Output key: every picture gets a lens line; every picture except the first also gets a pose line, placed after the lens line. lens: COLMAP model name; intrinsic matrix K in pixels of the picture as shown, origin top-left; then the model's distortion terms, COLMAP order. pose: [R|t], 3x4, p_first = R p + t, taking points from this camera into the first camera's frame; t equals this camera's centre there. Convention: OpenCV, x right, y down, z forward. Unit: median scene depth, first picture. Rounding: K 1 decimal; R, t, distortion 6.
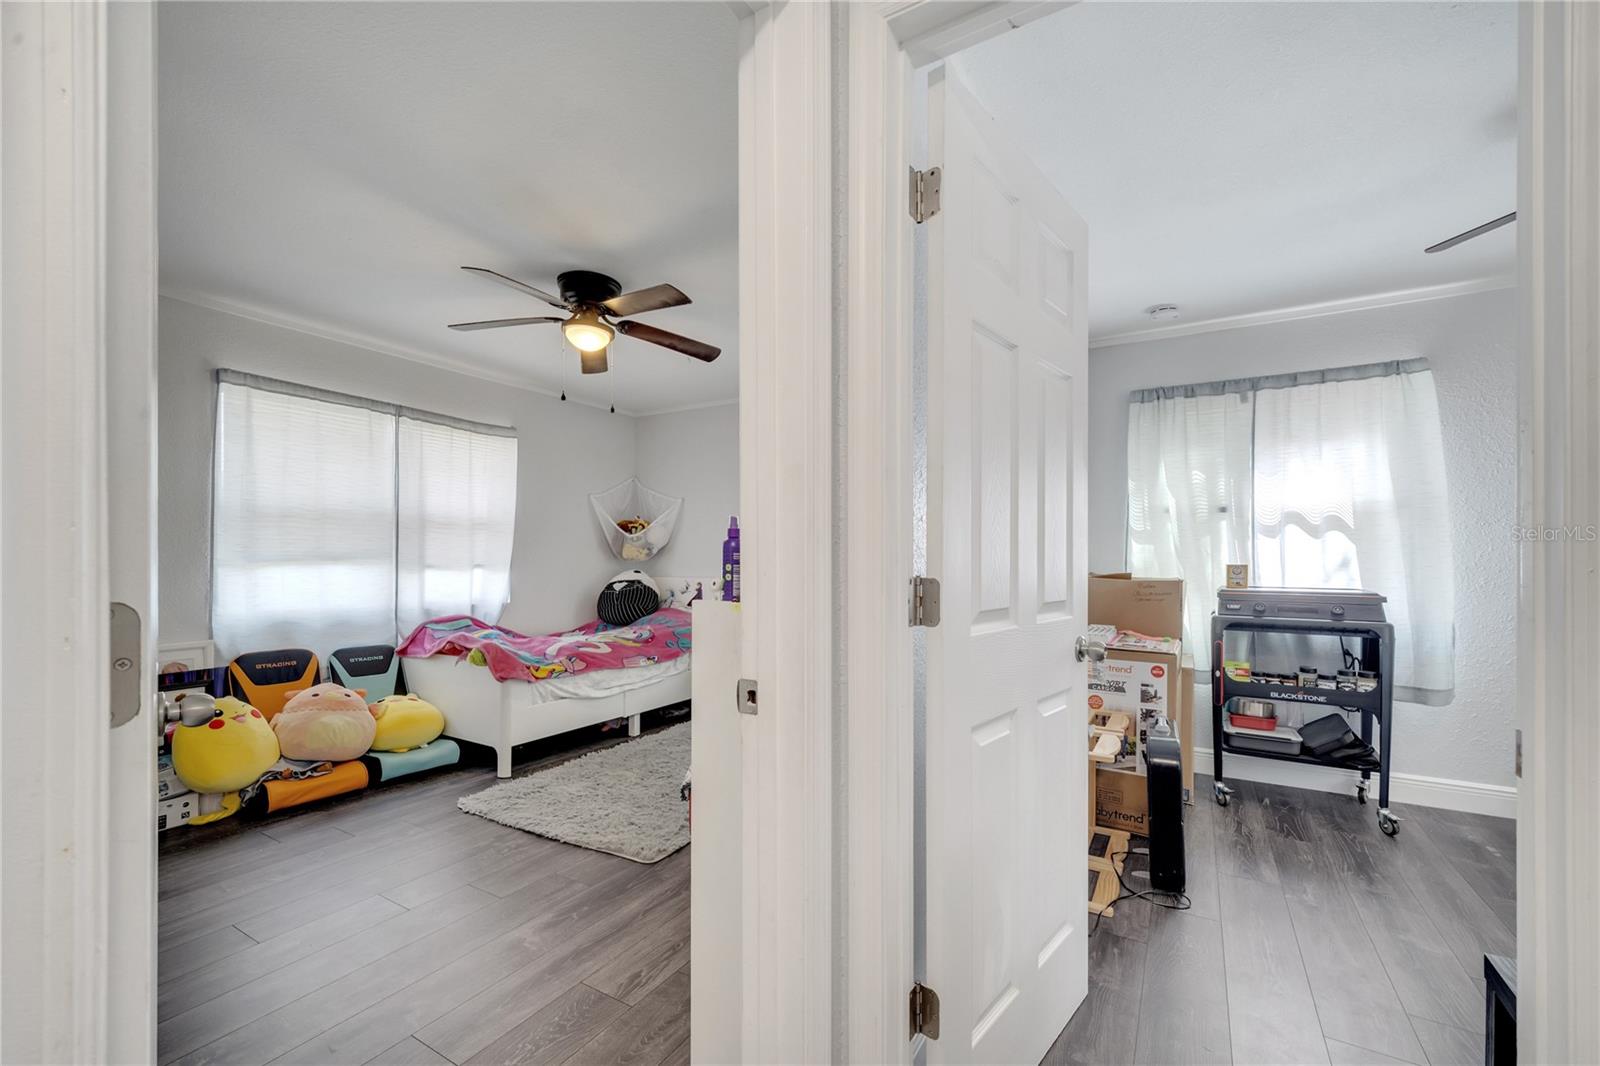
lens RADIAL K [[657.8, 0, 803.5], [0, 657.8, 558.2], [0, 0, 1]] dist [0.004124, -0.001225]
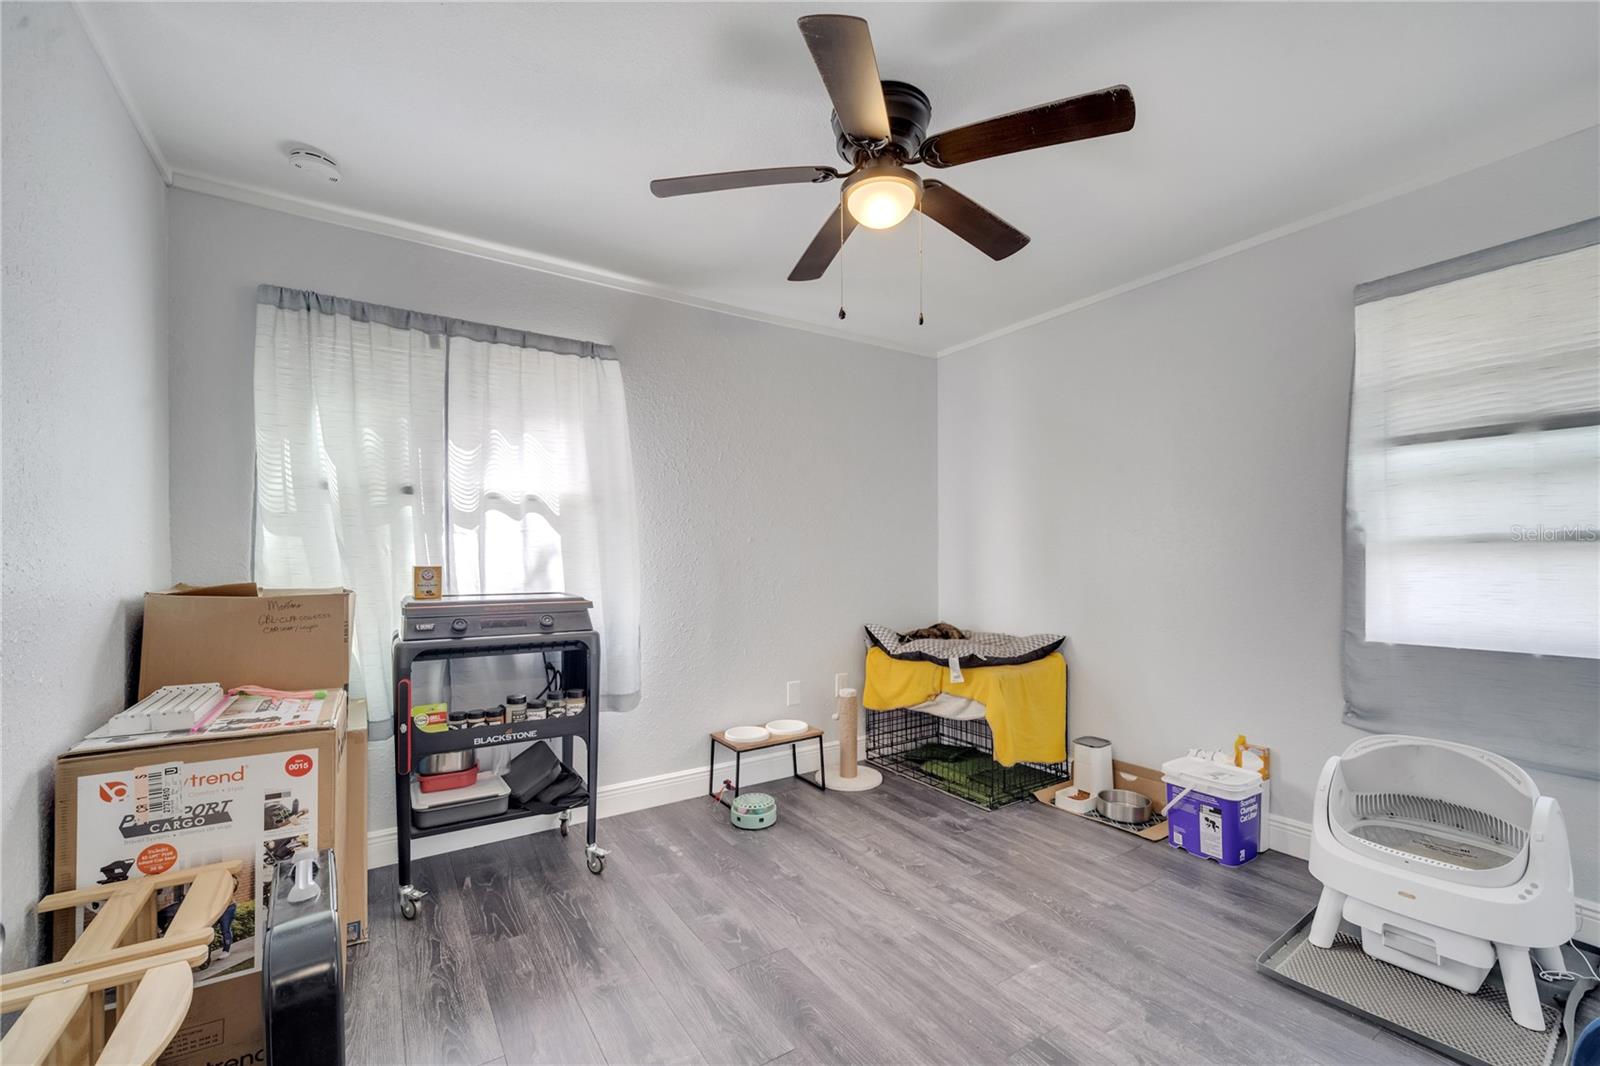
lens RADIAL K [[657.8, 0, 797.3], [0, 657.8, 559.7], [0, 0, 1]] dist [0.004124, -0.001225]
pose [[0.441743, -0.007167, 0.897113, 0.201497], [-0.000553, 0.999966, 0.008261, -0.003748], [-0.897142, -0.004146, 0.441724, 0.338595]]
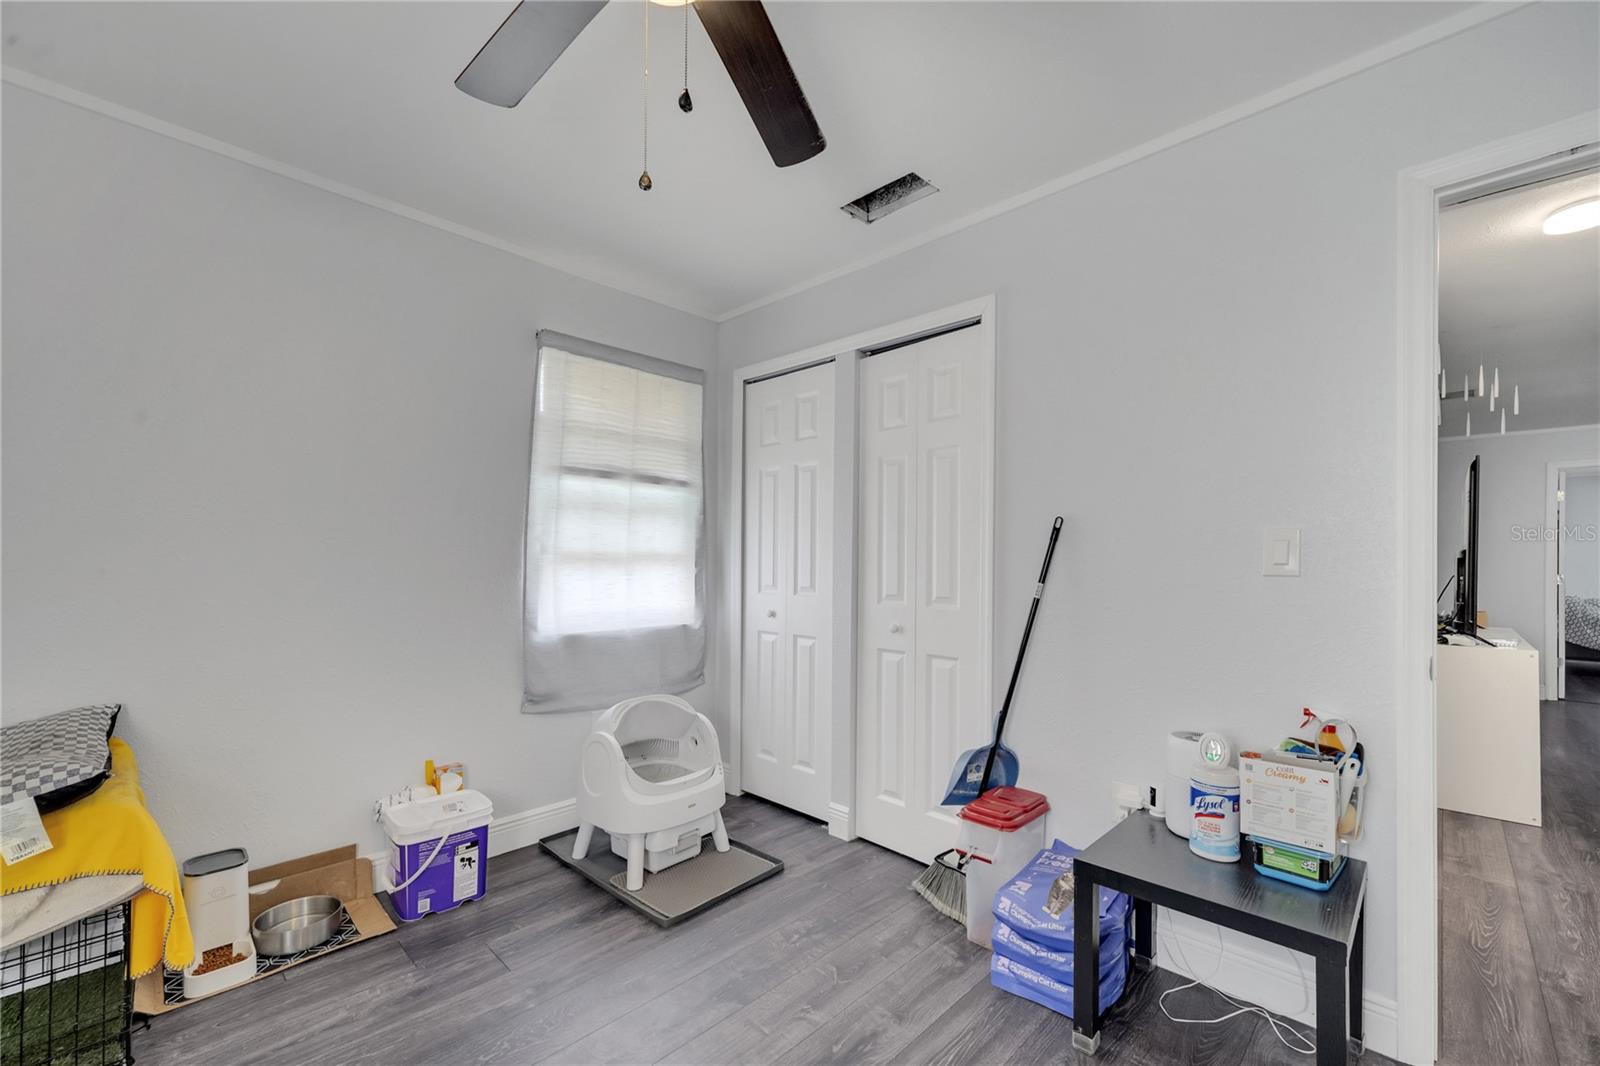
lens RADIAL K [[657.8, 0, 802.6], [0, 657.8, 552.0], [0, 0, 1]] dist [0.004124, -0.001225]
pose [[-0.974815, -0.007393, 0.222892, 0.690756], [-0.013402, 0.999586, -0.025460, 0.001768], [-0.222611, -0.027806, -0.974511, 0.940113]]
